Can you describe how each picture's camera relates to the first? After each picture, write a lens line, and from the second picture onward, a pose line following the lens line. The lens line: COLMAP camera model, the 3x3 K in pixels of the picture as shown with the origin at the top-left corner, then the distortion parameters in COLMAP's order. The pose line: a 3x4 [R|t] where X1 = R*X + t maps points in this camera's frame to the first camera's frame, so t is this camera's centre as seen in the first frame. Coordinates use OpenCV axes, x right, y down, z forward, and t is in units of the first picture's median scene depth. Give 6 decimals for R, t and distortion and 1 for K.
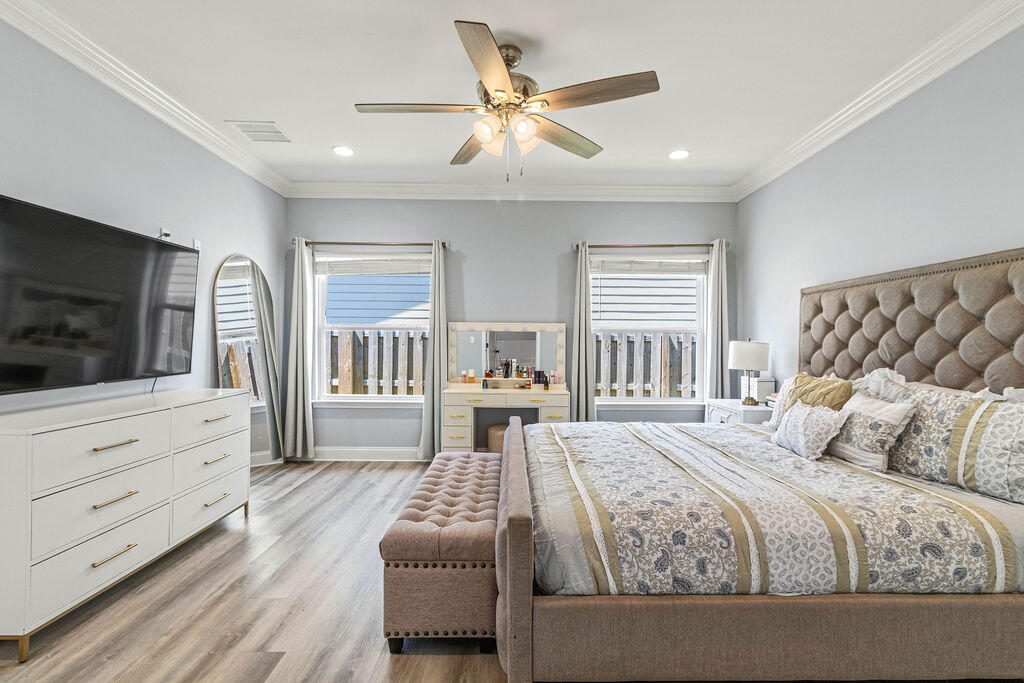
lens RADIAL K [[480.7, 0, 514.3], [0, 480.7, 337.8], [0, 0, 1]] dist [0.002285, 0.000137]
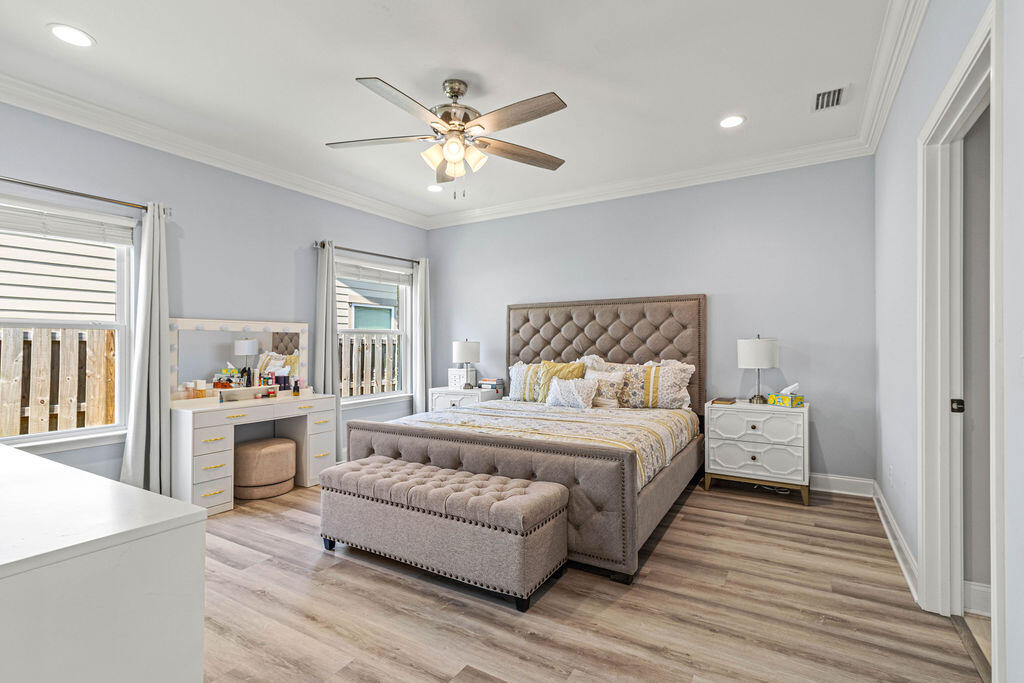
lens RADIAL K [[480.7, 0, 514.3], [0, 480.7, 337.8], [0, 0, 1]] dist [0.002285, 0.000137]
pose [[0.518750, -0.001317, 0.854925, -0.698735], [0.003748, 0.999993, -0.000733, -0.000671], [-0.854918, 0.003584, 0.518751, 0.234247]]
